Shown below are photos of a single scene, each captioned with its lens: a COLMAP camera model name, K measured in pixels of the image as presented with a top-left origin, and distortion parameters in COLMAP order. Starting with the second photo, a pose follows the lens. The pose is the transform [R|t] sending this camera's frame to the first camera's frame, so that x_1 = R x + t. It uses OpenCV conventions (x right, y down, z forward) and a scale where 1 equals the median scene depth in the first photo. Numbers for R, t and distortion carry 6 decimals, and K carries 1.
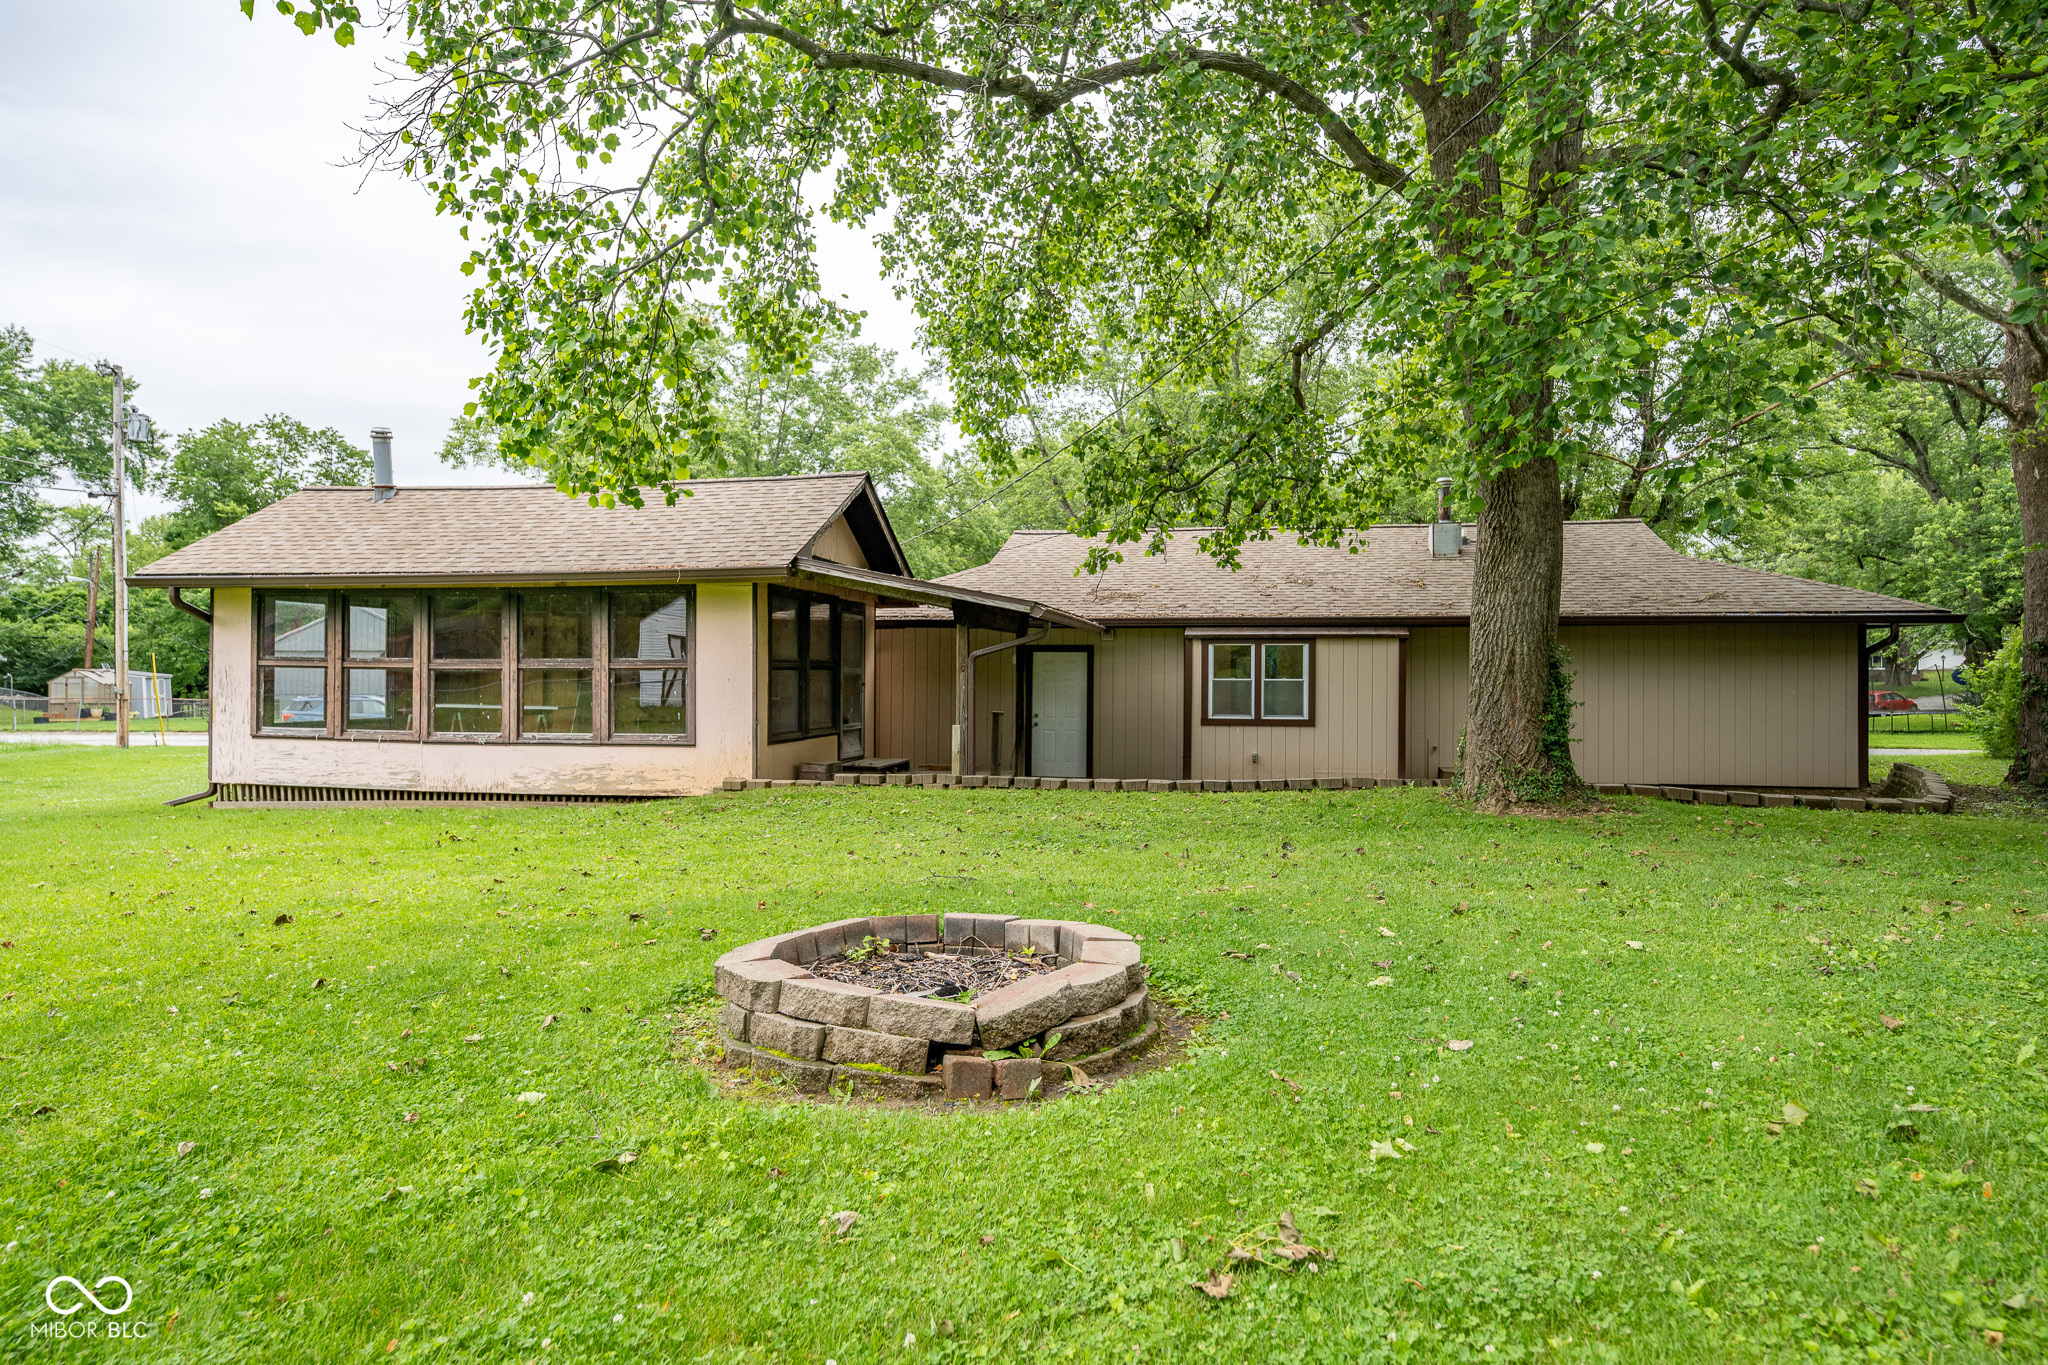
lens RADIAL K [[1181.5, 0, 1024.0], [0, 1181.5, 682.5], [0, 0, 1]] dist [0.000387, 0.000266]
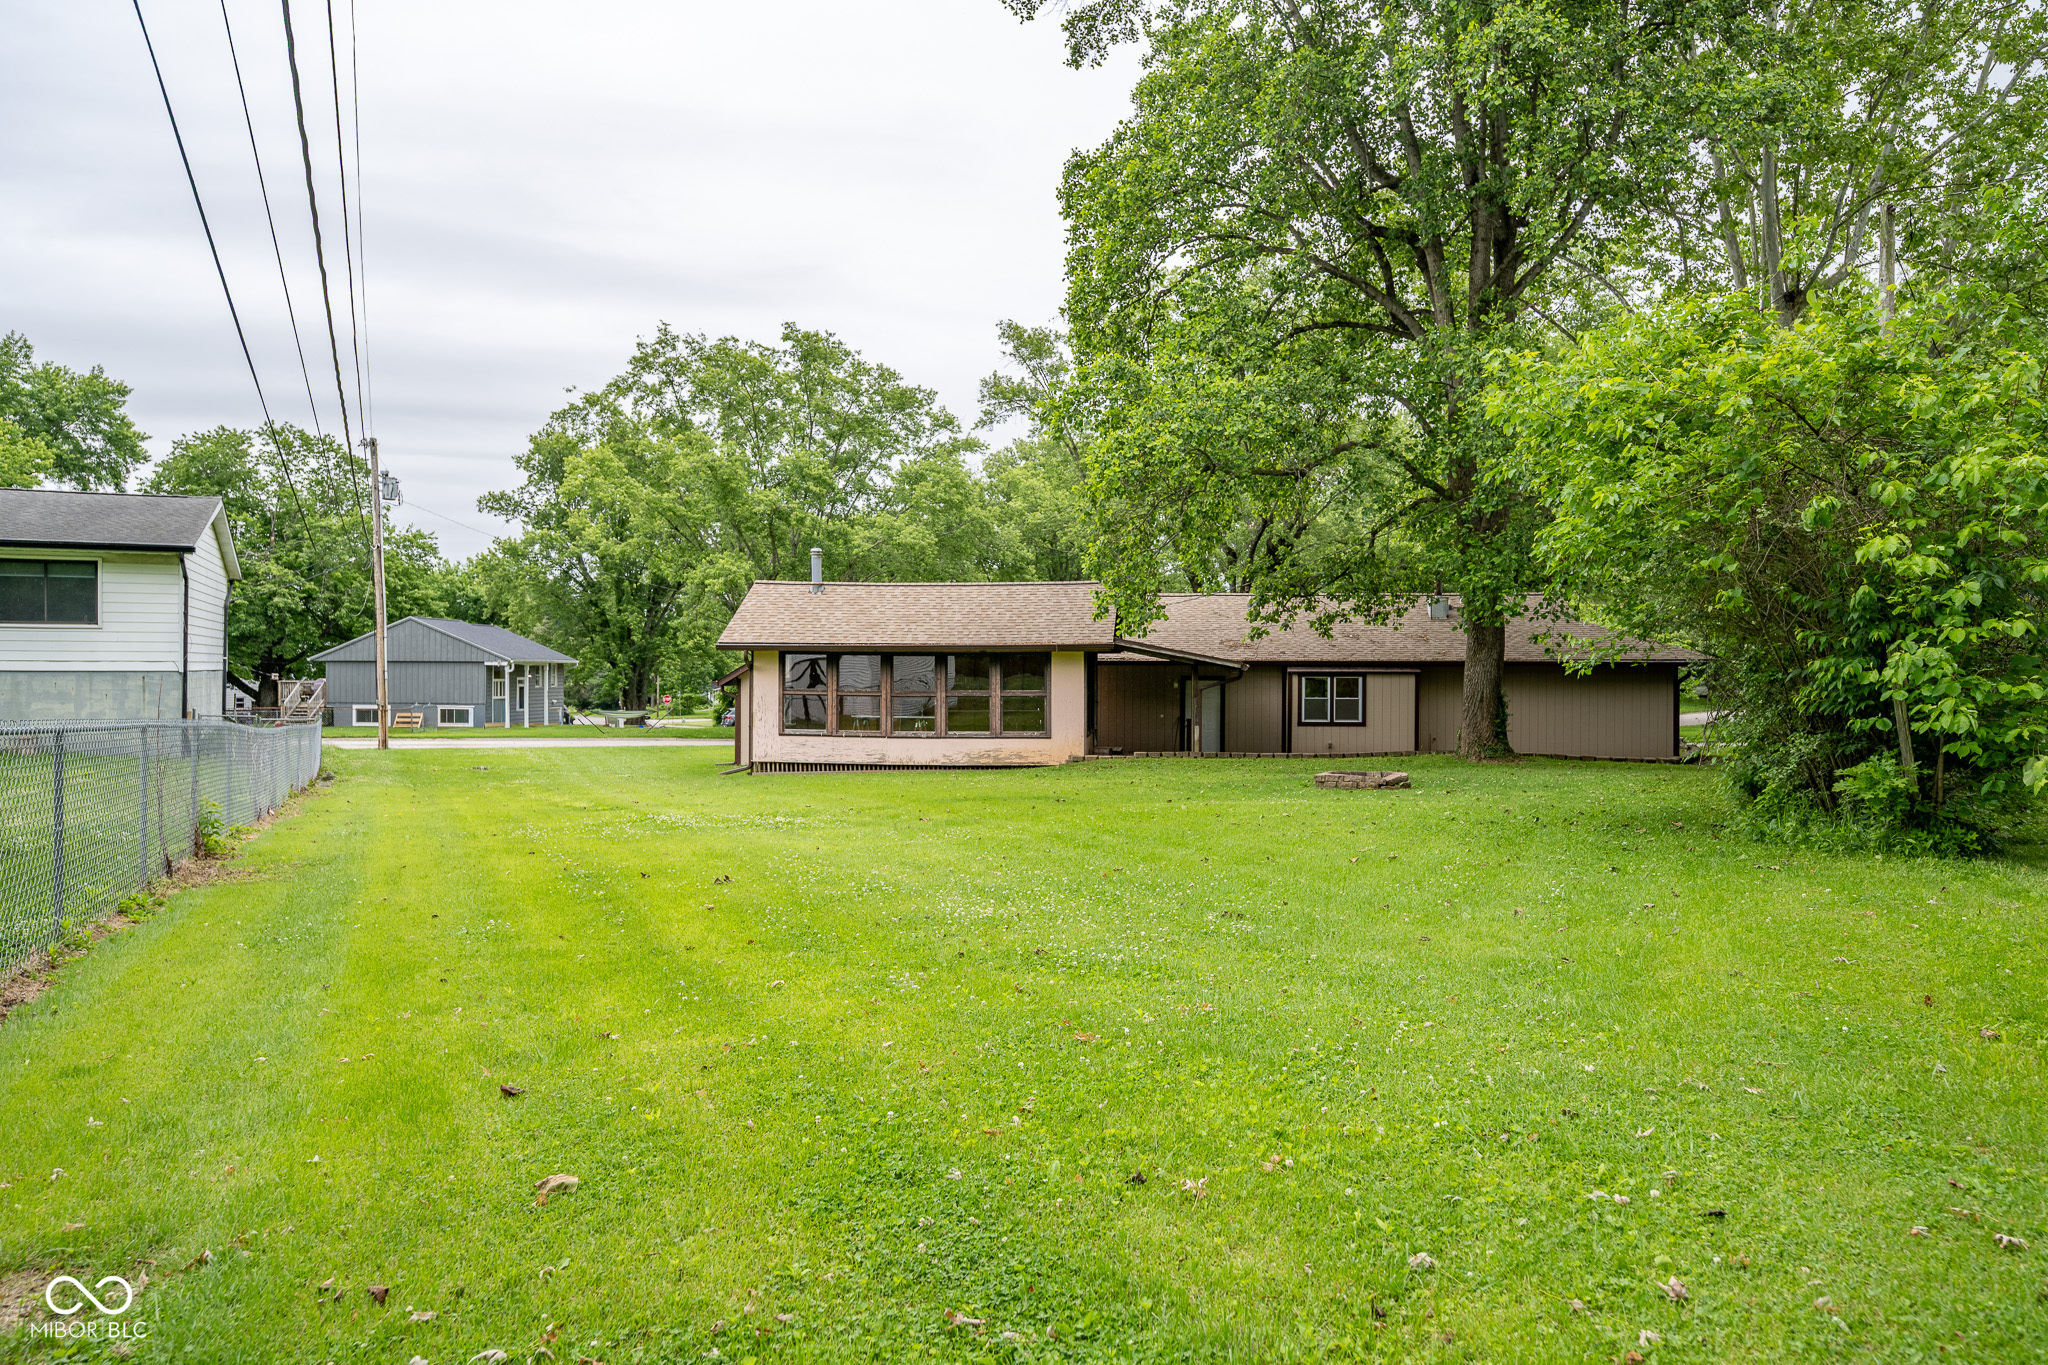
lens RADIAL K [[1415.7, 0, 1024.0], [0, 1415.7, 682.5], [0, 0, 1]] dist [0.002852, -0.000316]
pose [[0.996329, -0.002320, 0.085571, -0.464464], [0.002152, 0.999996, 0.002054, -0.034371], [-0.085575, -0.001862, 0.996330, -1.090358]]
